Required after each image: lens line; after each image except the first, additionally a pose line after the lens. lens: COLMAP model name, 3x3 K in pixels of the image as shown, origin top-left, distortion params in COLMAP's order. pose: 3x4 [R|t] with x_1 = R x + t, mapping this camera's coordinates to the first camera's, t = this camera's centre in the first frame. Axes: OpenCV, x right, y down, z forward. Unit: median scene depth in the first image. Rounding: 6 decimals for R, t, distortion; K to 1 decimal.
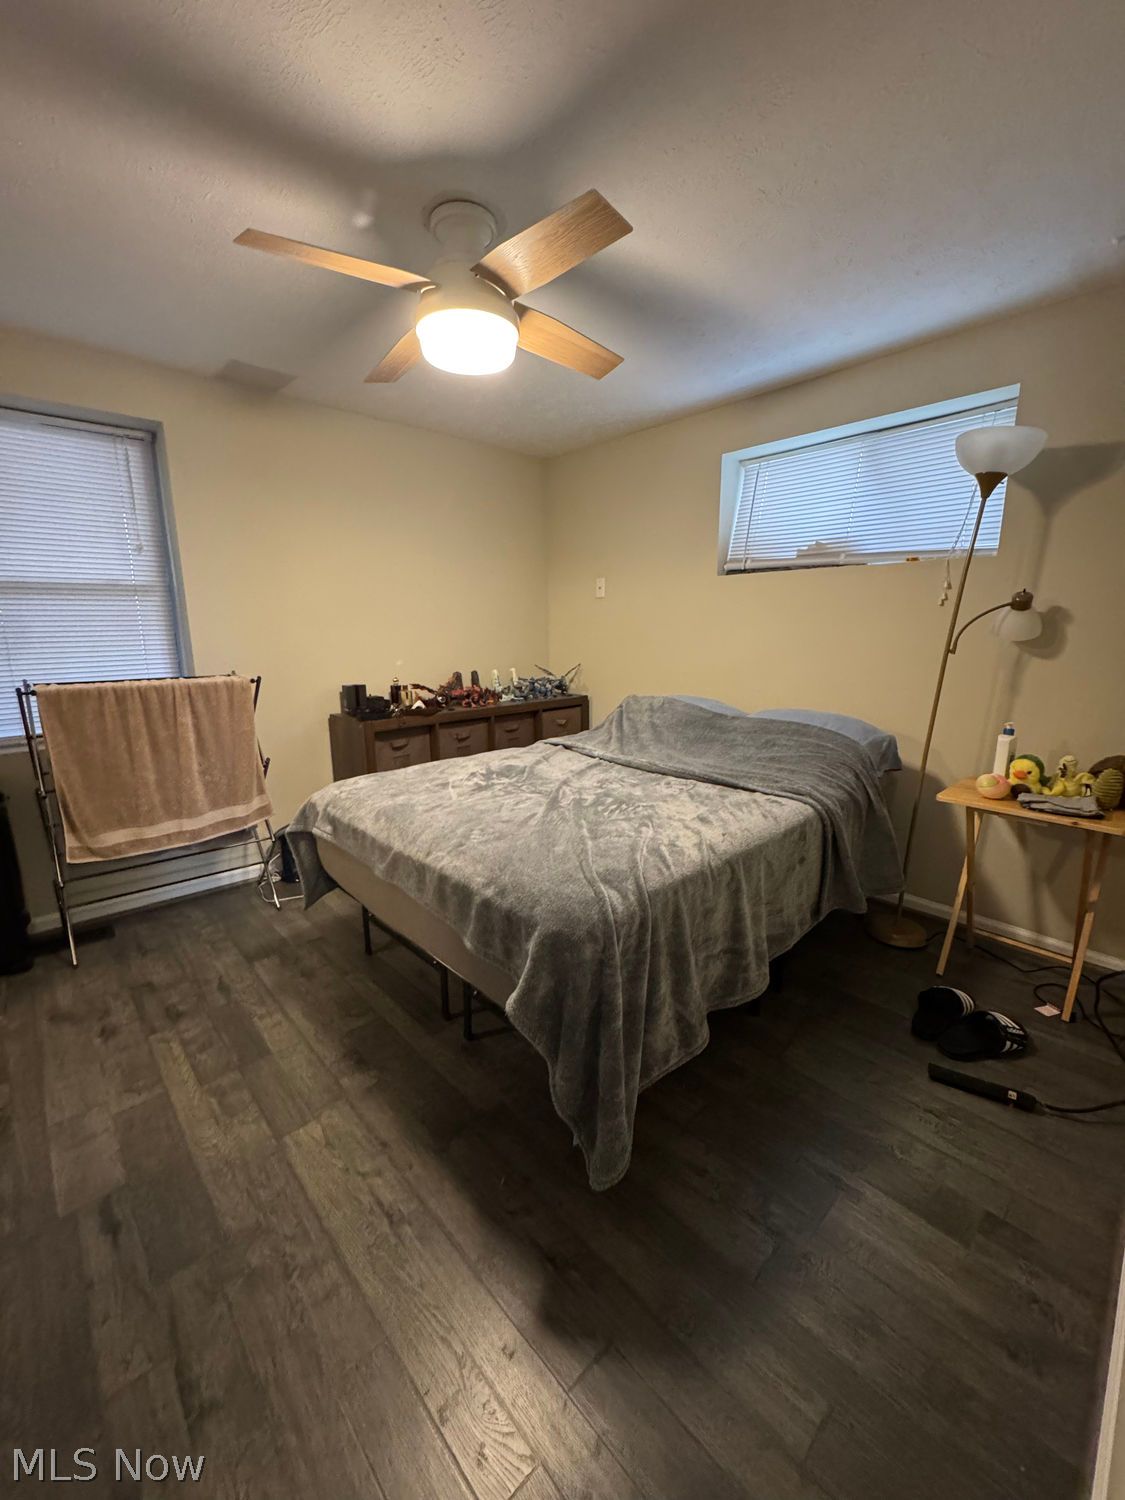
lens RADIAL K [[599.8, 0, 562.5], [0, 599.8, 750.0], [0, 0, 1]] dist [-0.000618, 0.000074]
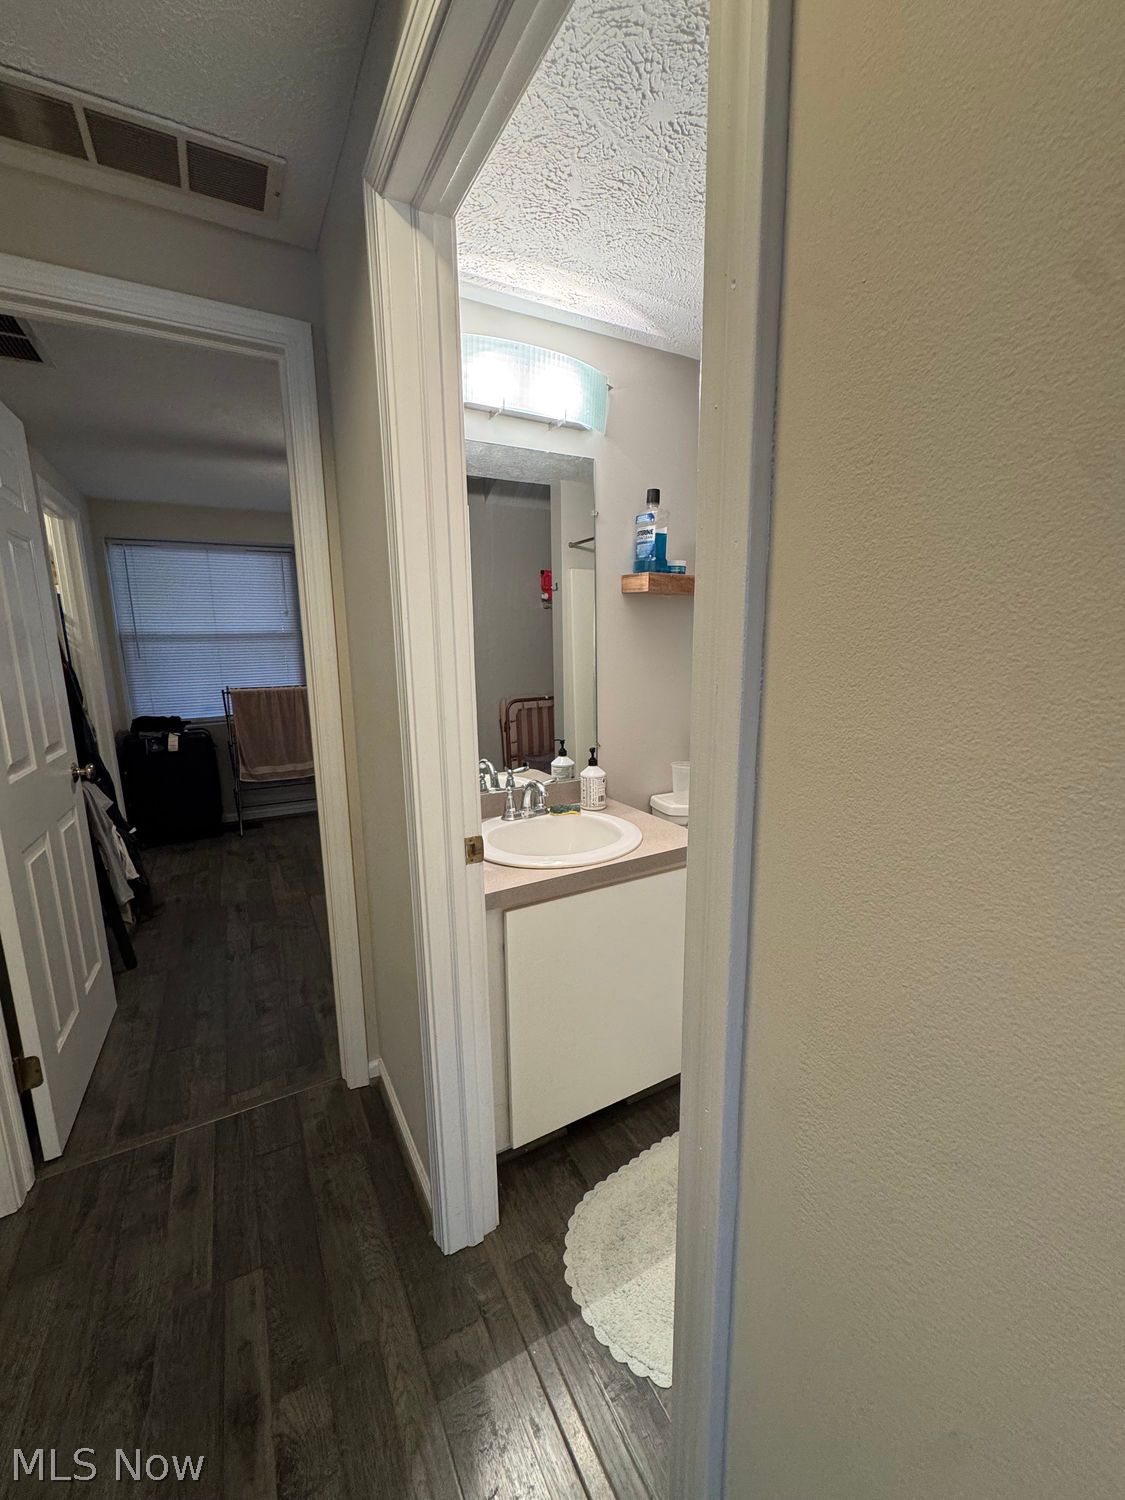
lens RADIAL K [[599.8, 0, 562.5], [0, 599.8, 750.0], [0, 0, 1]] dist [-0.000618, 0.000074]
pose [[0.970122, 0.034061, -0.240216, 0.625202], [-0.038875, 0.999126, -0.015330, 0.076130], [0.239484, 0.024210, 0.970599, -0.612901]]
